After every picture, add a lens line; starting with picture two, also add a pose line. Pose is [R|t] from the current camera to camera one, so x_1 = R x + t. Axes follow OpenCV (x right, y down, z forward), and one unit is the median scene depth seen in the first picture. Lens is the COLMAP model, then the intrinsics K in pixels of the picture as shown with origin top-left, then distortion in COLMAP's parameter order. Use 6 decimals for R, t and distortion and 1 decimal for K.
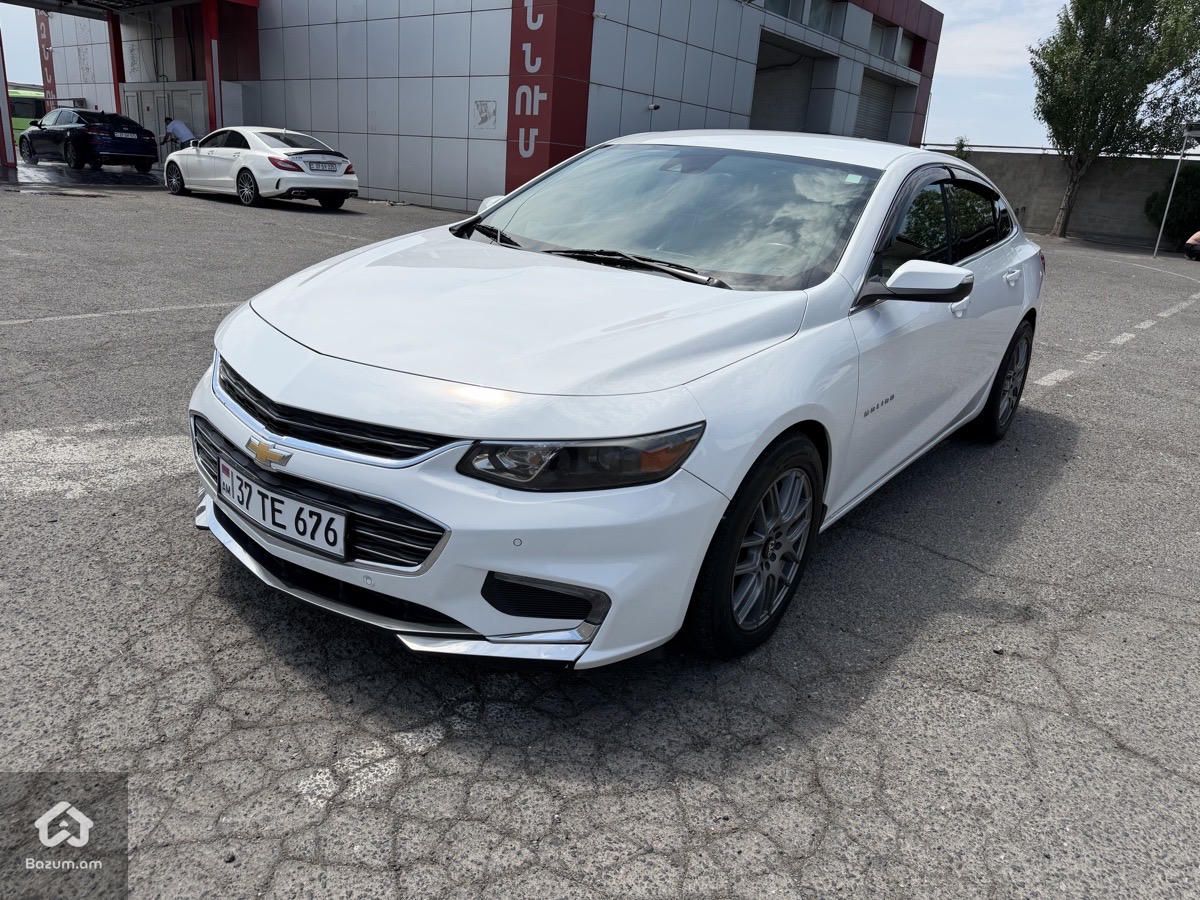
lens RADIAL K [[858.3, 0, 600.0], [0, 858.3, 450.0], [0, 0, 1]] dist [0.035367, -0.049043]
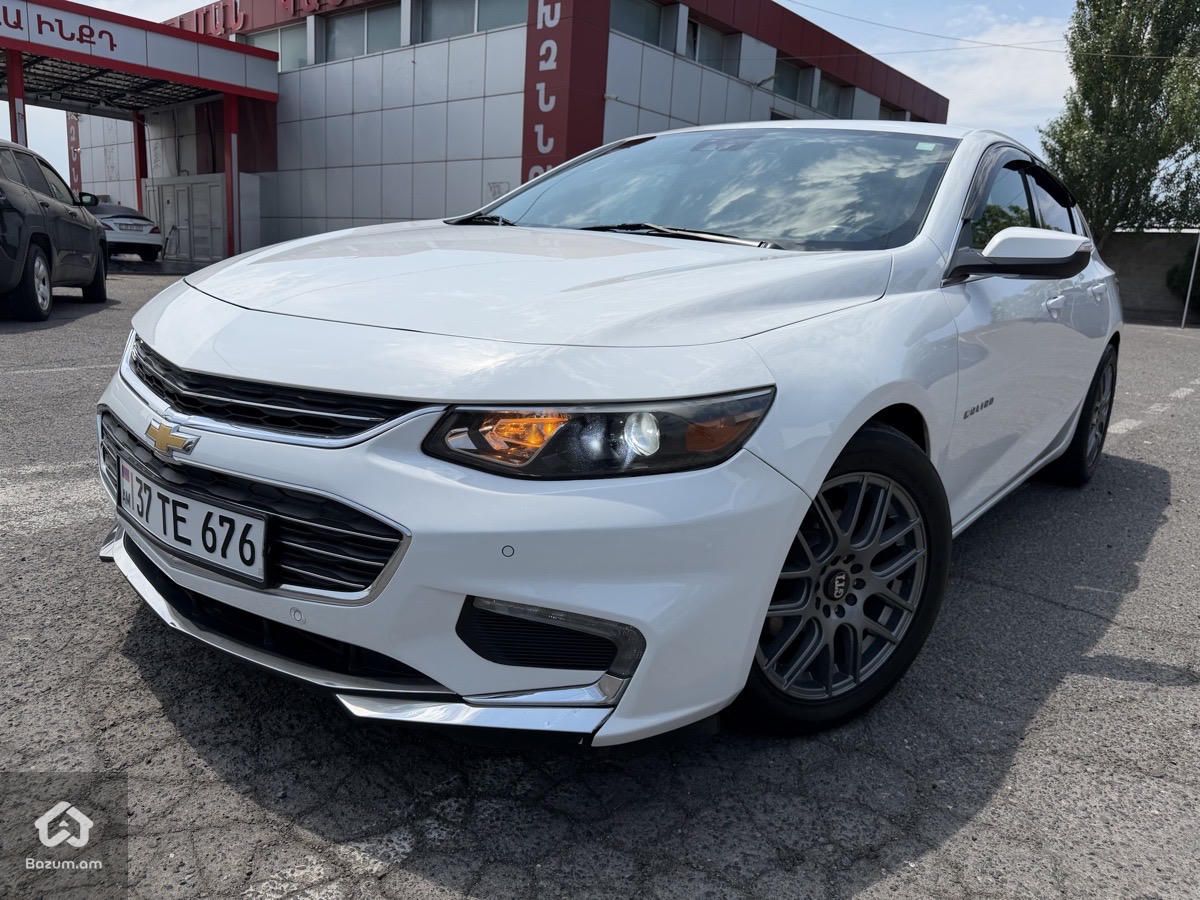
lens RADIAL K [[870.1, 0, 596.5], [0, 870.1, 452.4], [0, 0, 1]] dist [-0.019553, 0.012147]
pose [[0.999688, -0.013612, -0.020935, -0.014137], [0.011417, 0.994756, -0.101633, 0.077872], [0.022209, 0.101363, 0.994602, 0.245966]]
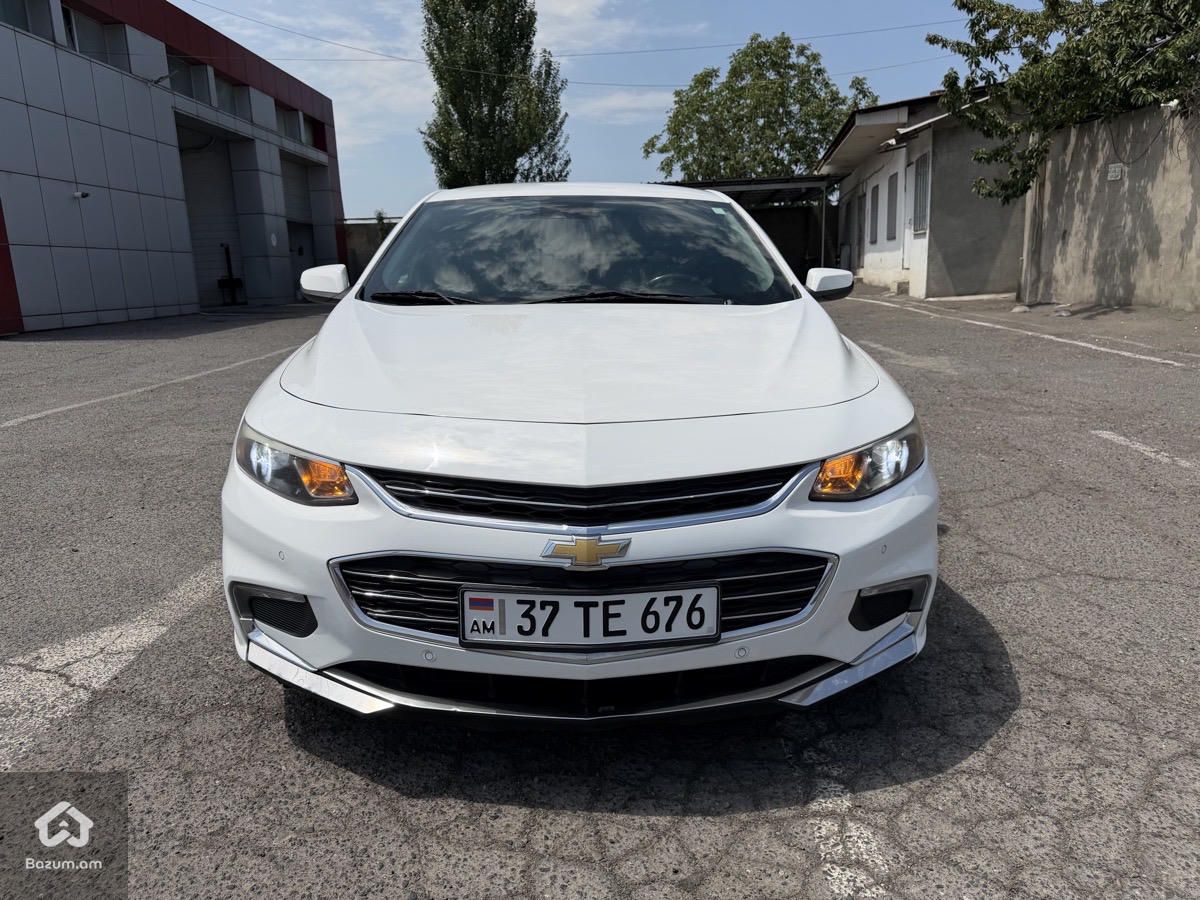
lens RADIAL K [[846.0, 0, 594.8], [0, 846.0, 448.5], [0, 0, 1]] dist [0.058682, -0.048378]
pose [[0.777621, -0.229949, 0.585174, -0.786624], [0.277945, 0.960563, 0.008107, -0.099097], [-0.563960, 0.156342, 0.810867, 0.295308]]
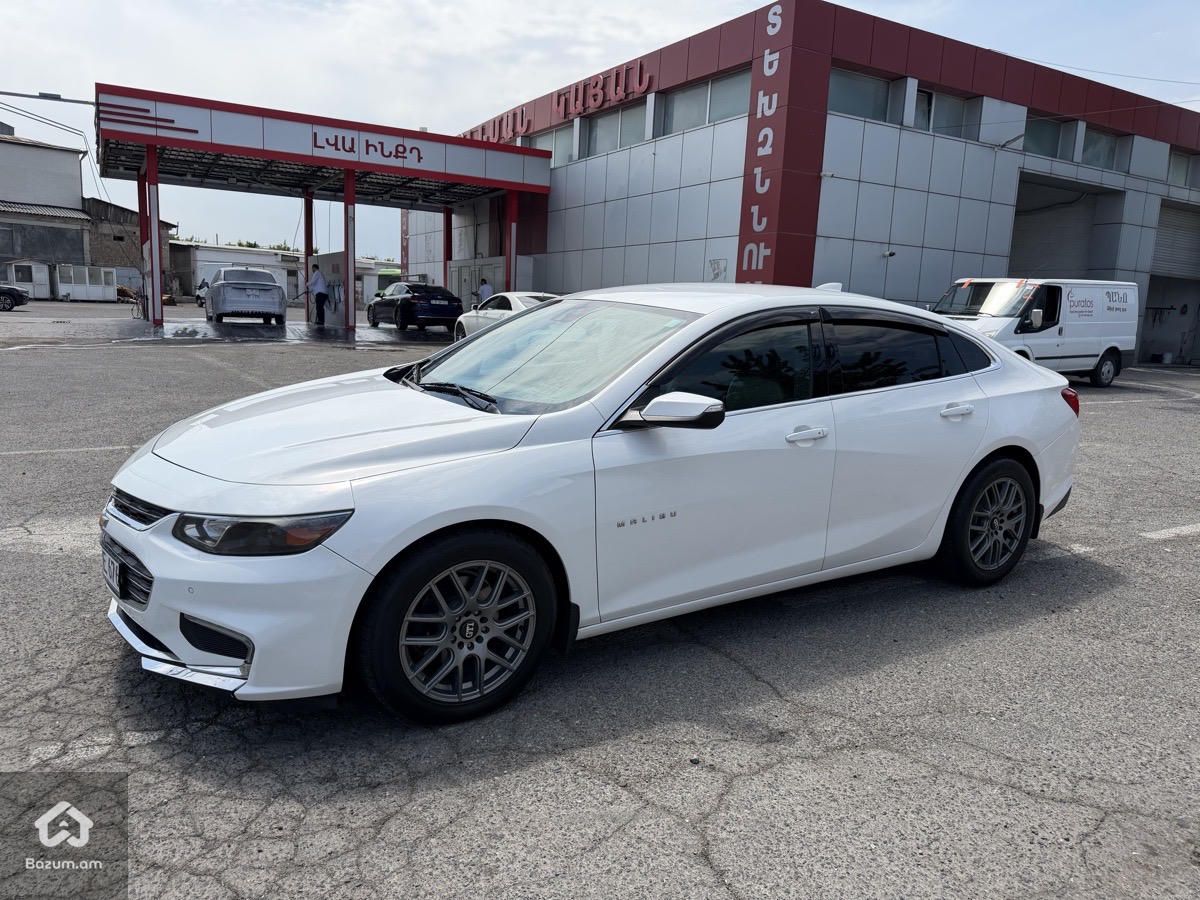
lens RADIAL K [[858.3, 0, 600.0], [0, 858.3, 450.0], [0, 0, 1]] dist [0.035367, -0.049043]
pose [[0.935364, 0.022059, -0.352999, 0.817350], [-0.079717, 0.985521, -0.149646, 0.036184], [0.344587, 0.168114, 0.923579, -0.054452]]
